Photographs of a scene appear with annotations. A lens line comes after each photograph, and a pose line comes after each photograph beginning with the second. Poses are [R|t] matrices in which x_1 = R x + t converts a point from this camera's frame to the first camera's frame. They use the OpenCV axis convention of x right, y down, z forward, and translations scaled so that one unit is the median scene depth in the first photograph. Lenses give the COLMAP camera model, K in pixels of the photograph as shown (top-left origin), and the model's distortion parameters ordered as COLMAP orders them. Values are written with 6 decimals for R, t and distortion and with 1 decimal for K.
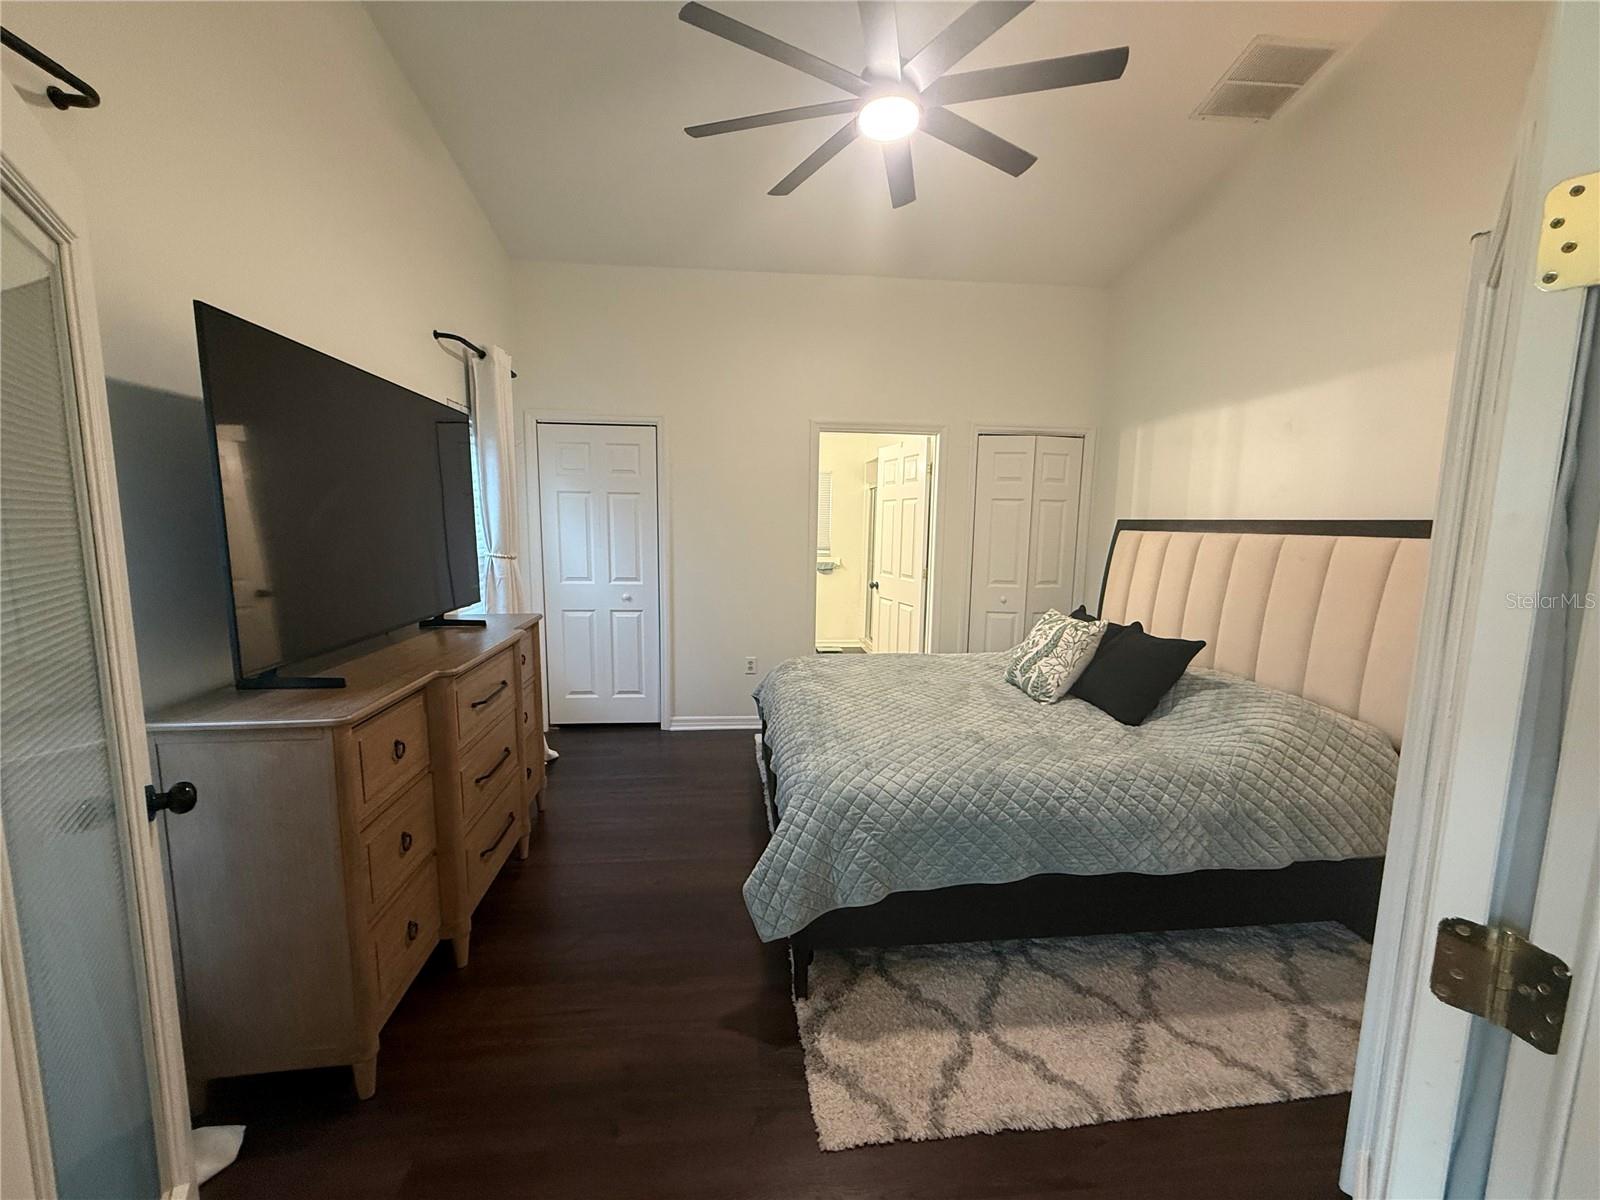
lens RADIAL K [[633.2, 0, 800.0], [0, 633.2, 600.0], [0, 0, 1]] dist [-0.000213, 0.000285]
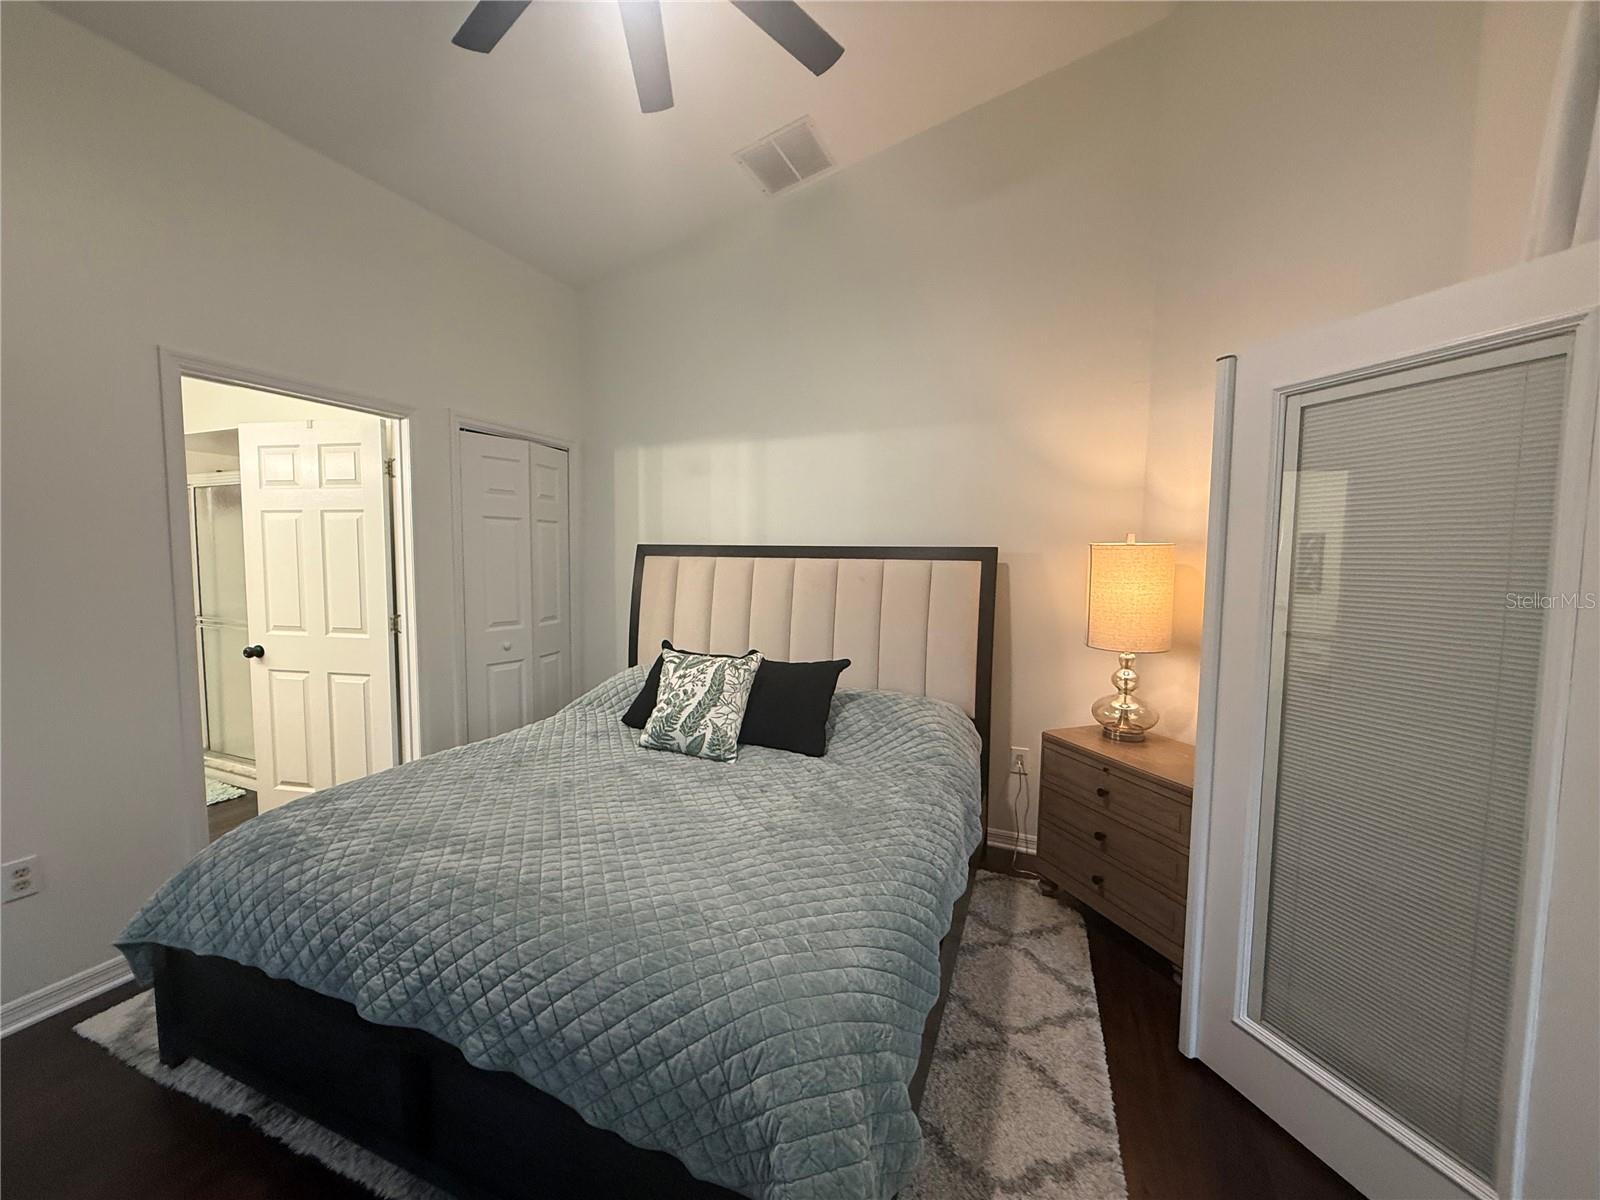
lens RADIAL K [[633.2, 0, 800.0], [0, 633.2, 600.0], [0, 0, 1]] dist [-0.000213, 0.000285]
pose [[0.476540, -0.075709, 0.875887, -0.282930], [0.105285, 0.994030, 0.028639, -0.062951], [-0.872826, 0.078570, 0.481666, 0.467163]]
